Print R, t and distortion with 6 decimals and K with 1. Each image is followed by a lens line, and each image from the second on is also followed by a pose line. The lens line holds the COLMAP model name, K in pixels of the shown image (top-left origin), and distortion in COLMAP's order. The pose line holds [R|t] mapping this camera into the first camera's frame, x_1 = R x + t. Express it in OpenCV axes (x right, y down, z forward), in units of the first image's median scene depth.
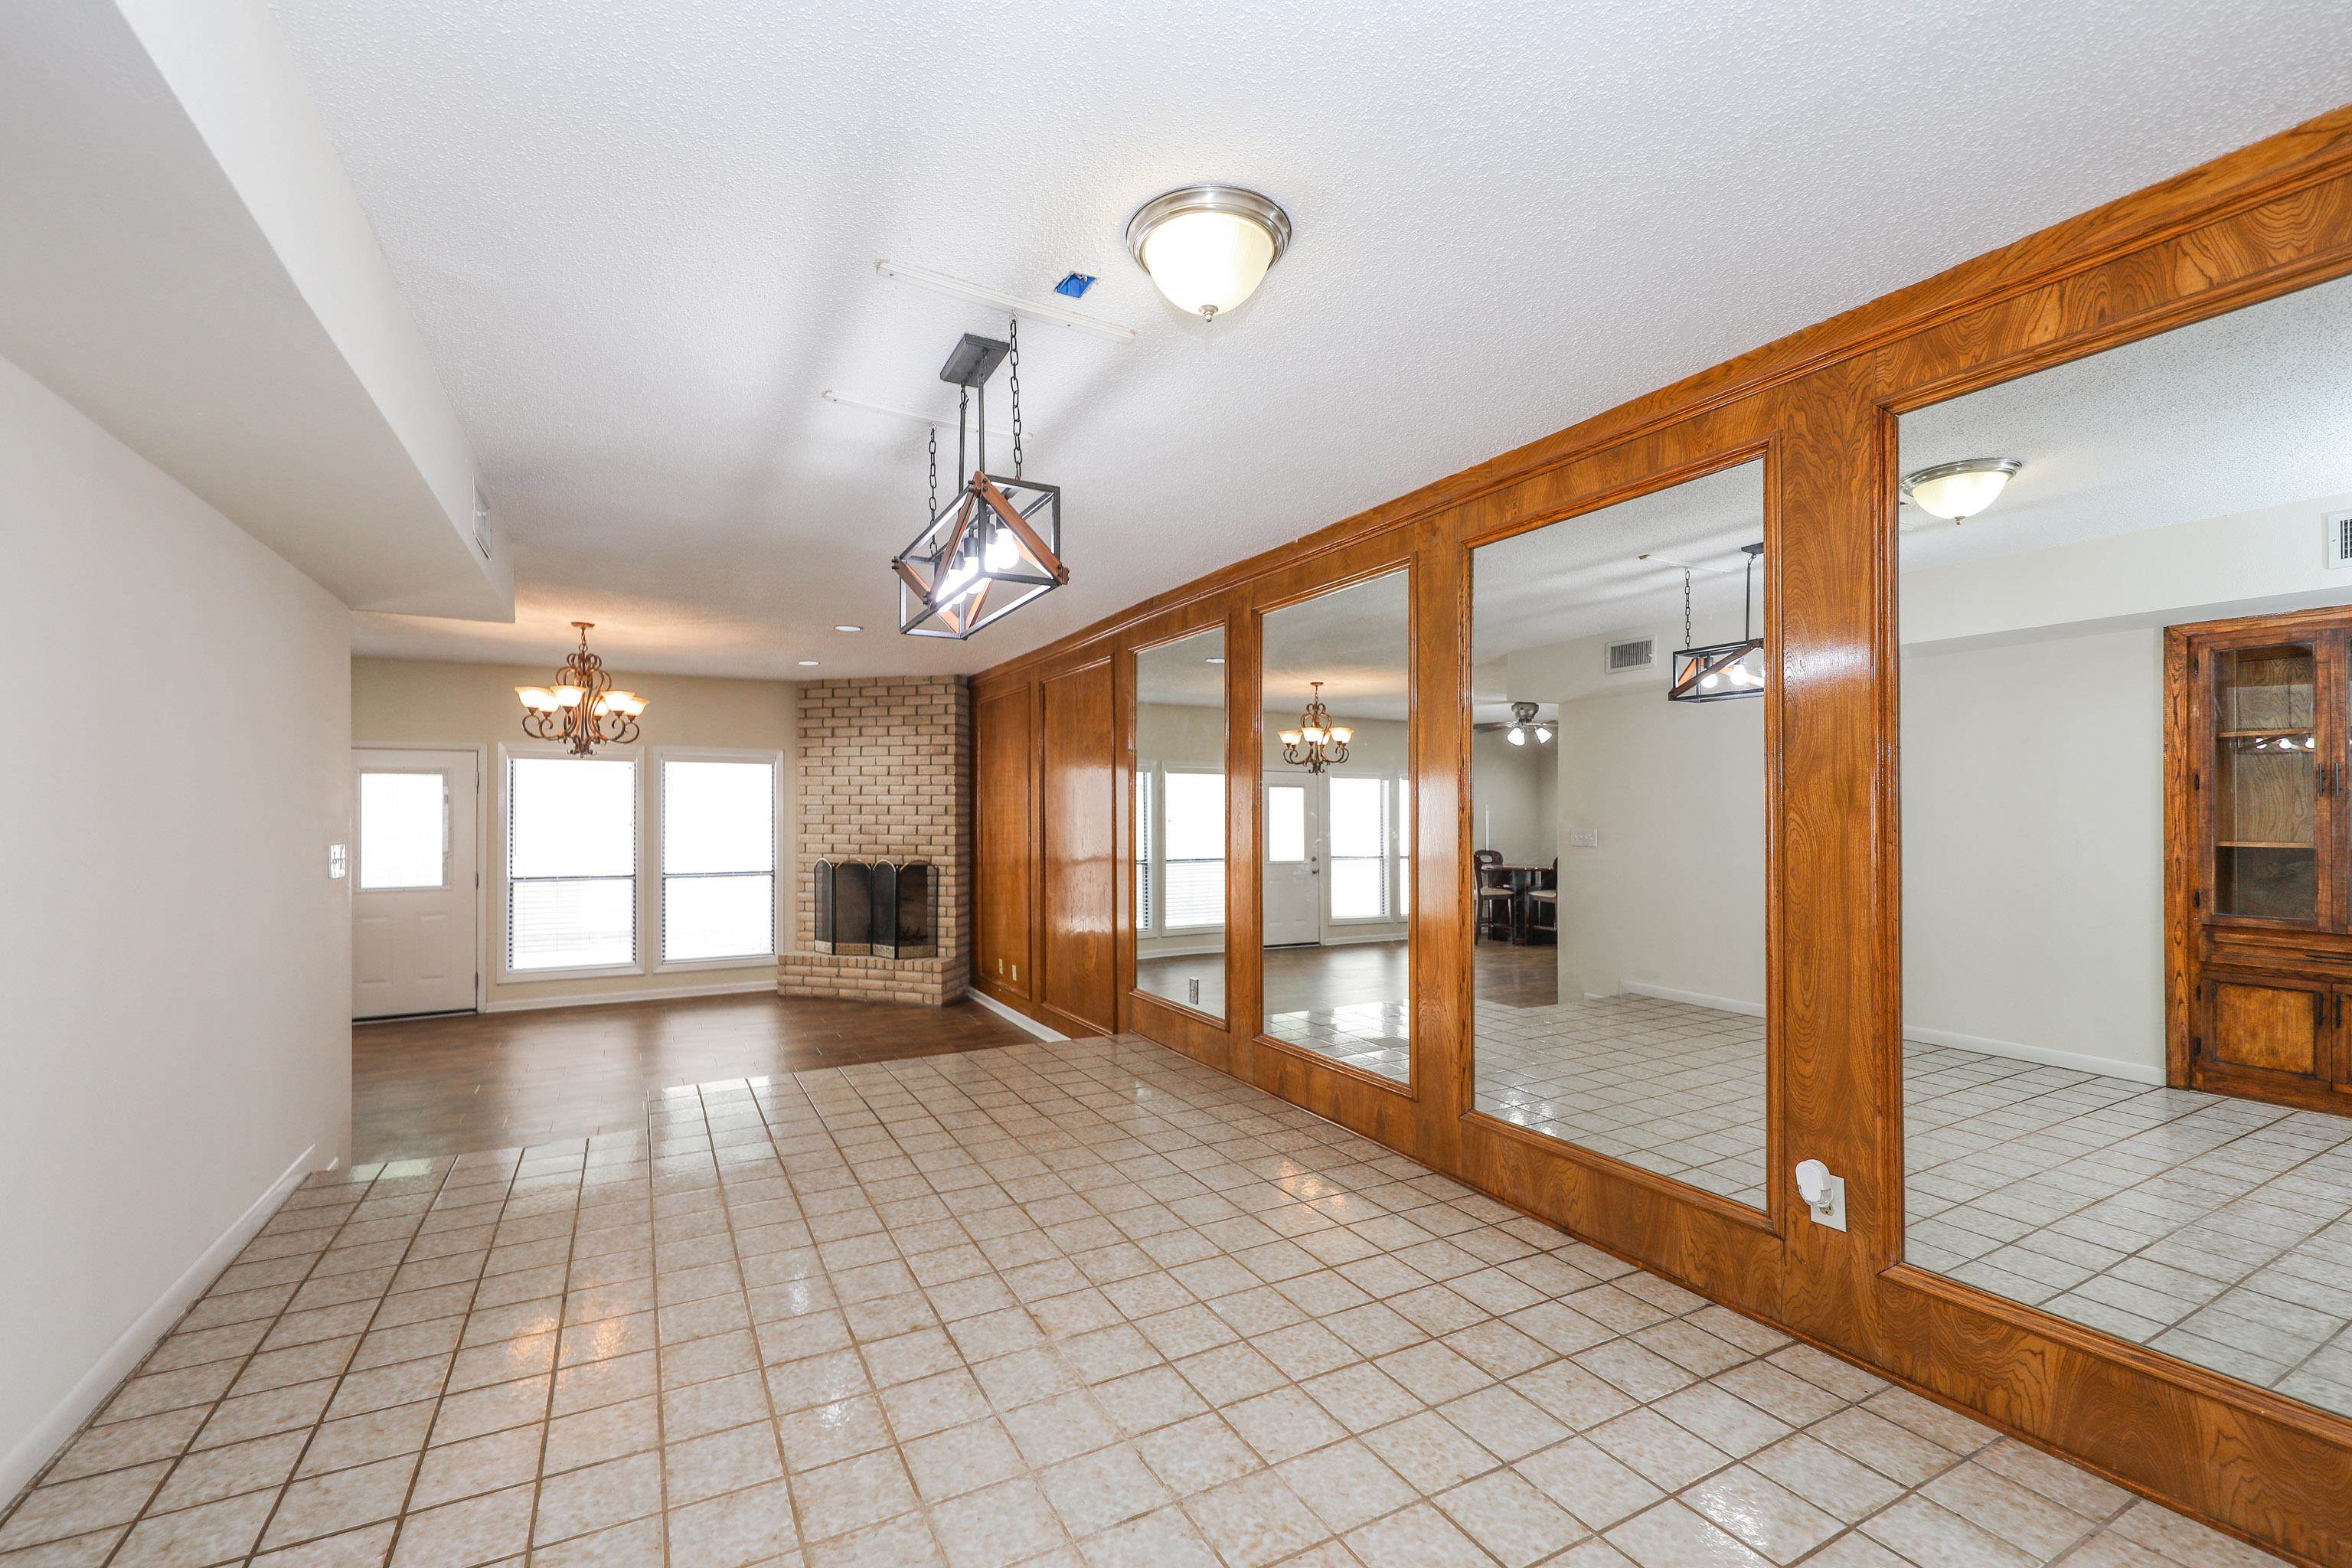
lens RADIAL K [[991.3, 0, 1171.1], [0, 991.3, 794.9], [0, 0, 1]] dist [-0.000719, -0.002948]
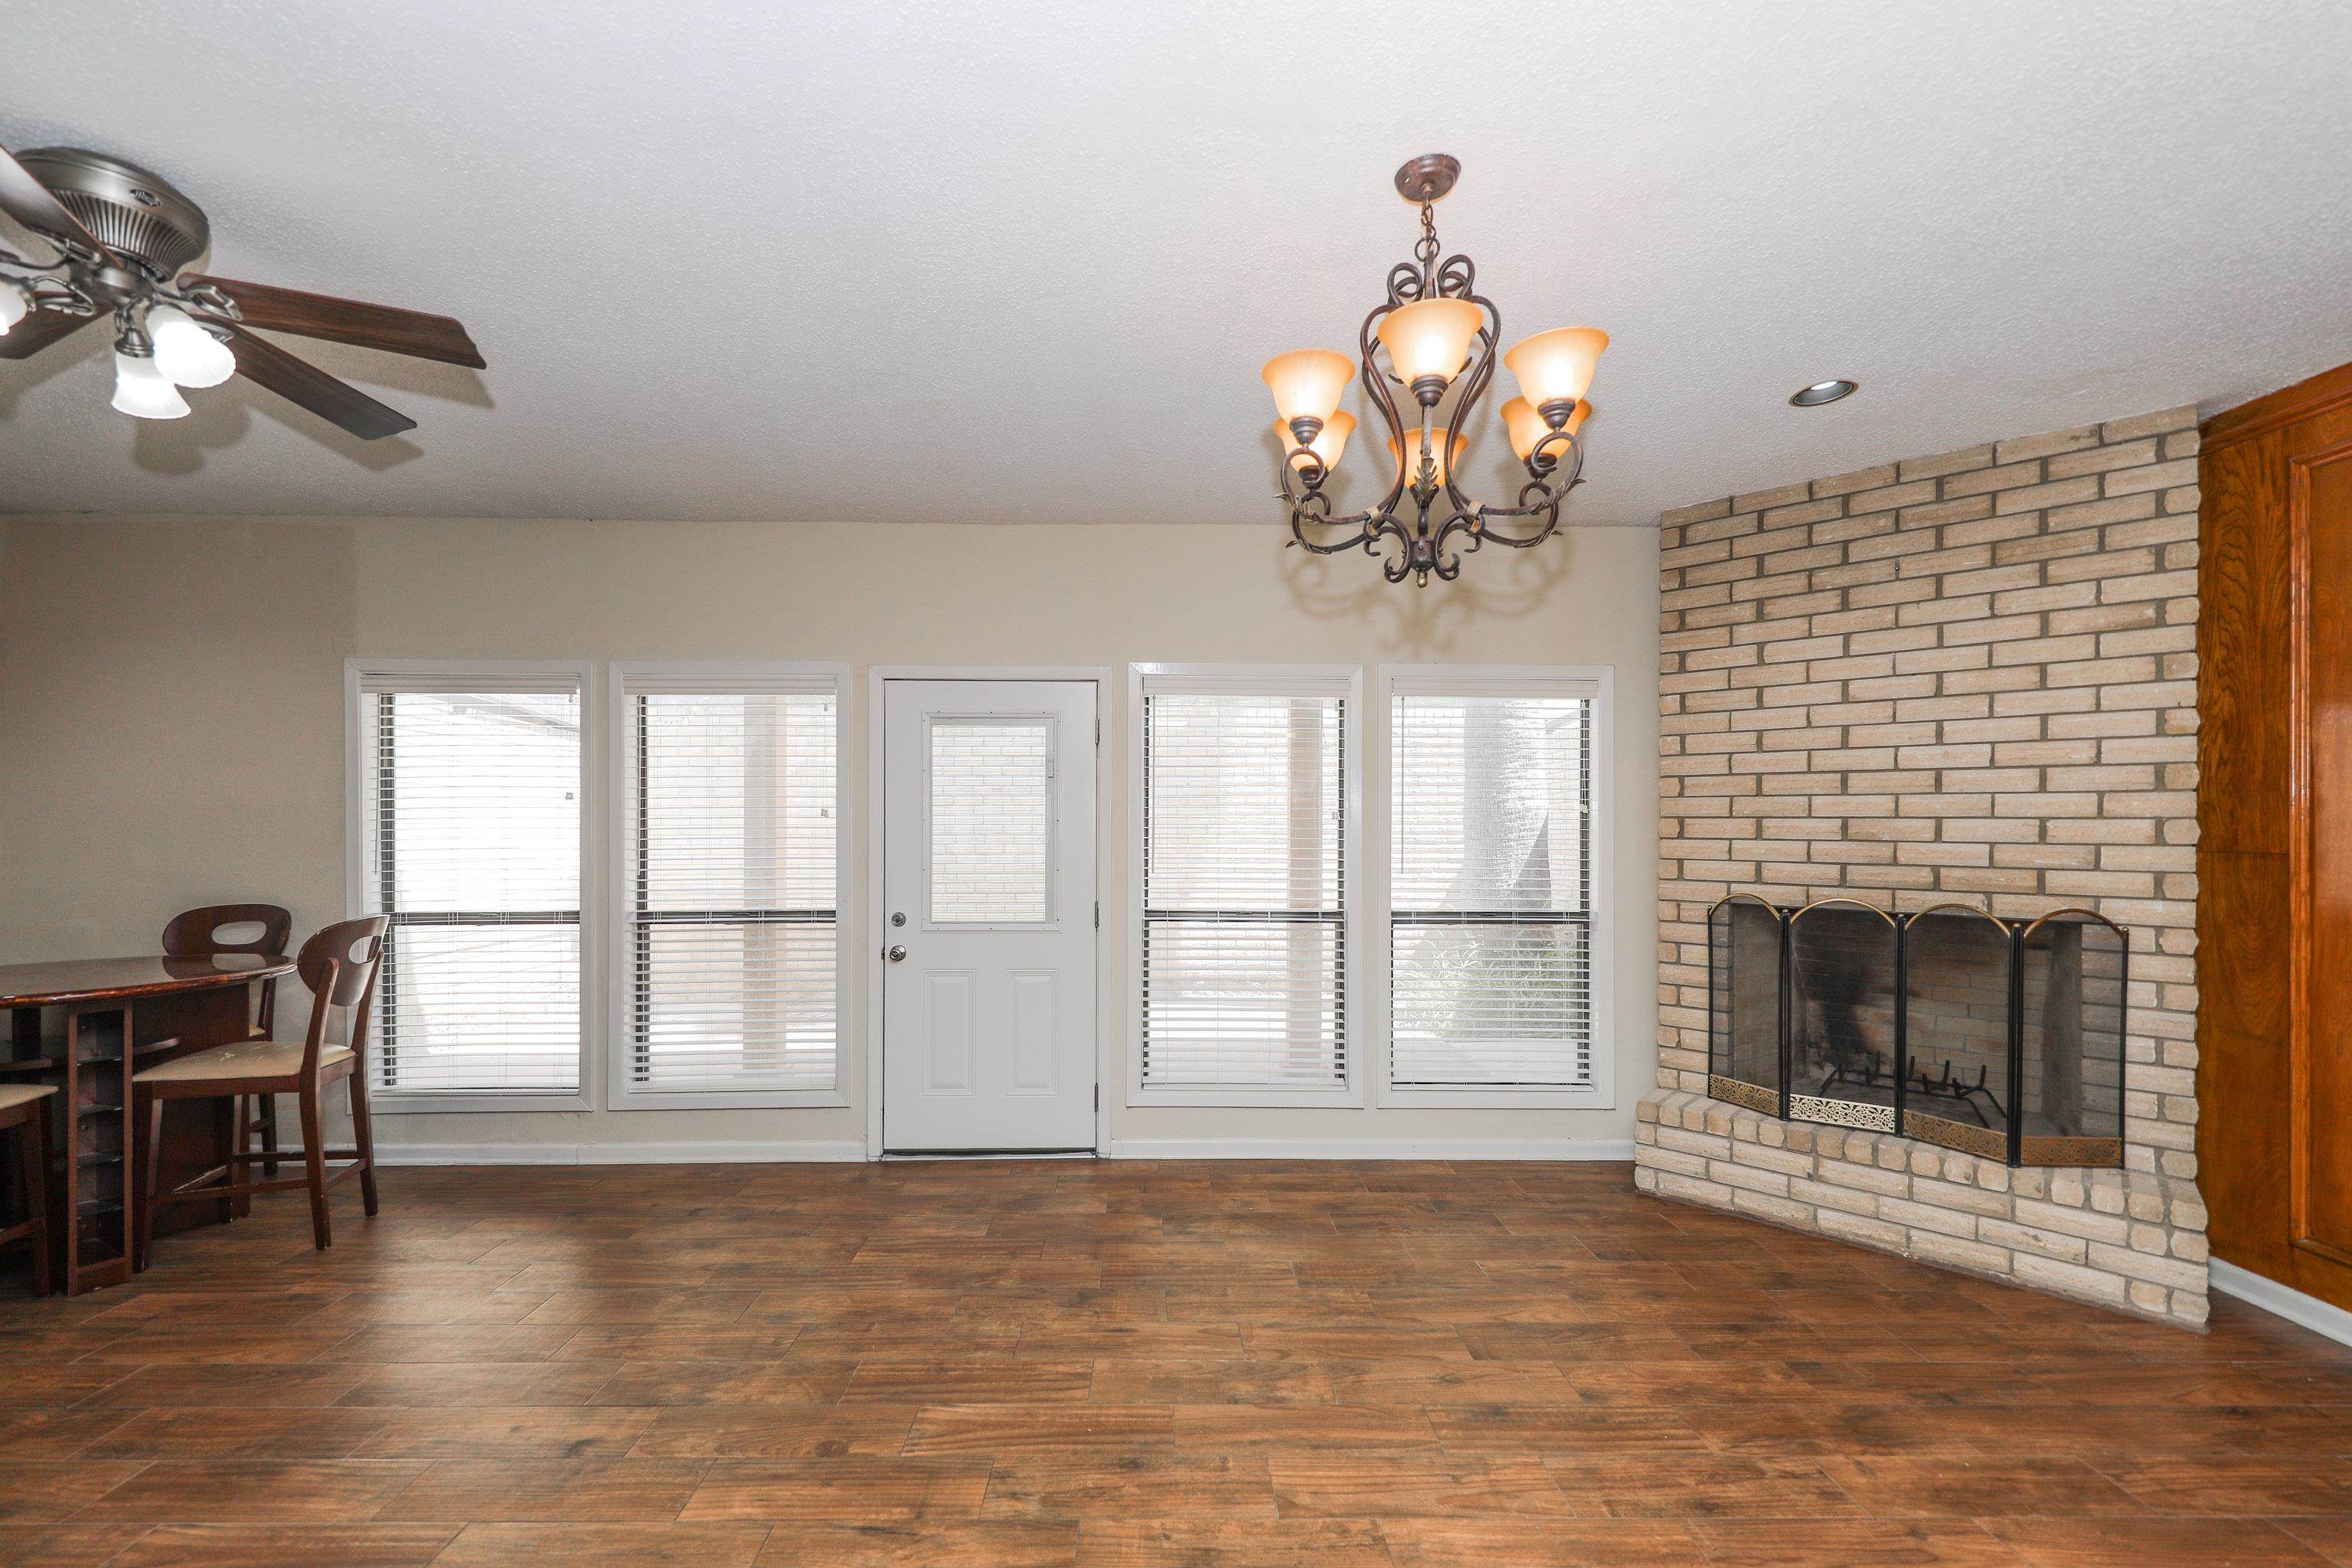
lens RADIAL K [[991.3, 0, 1160.0], [0, 991.3, 838.0], [0, 0, 1]] dist [-0.000719, -0.002948]
pose [[0.885344, 0.007687, -0.464872, -0.476357], [0.002082, 0.999788, 0.020497, 0.036487], [0.464931, -0.019114, 0.885141, 0.617121]]
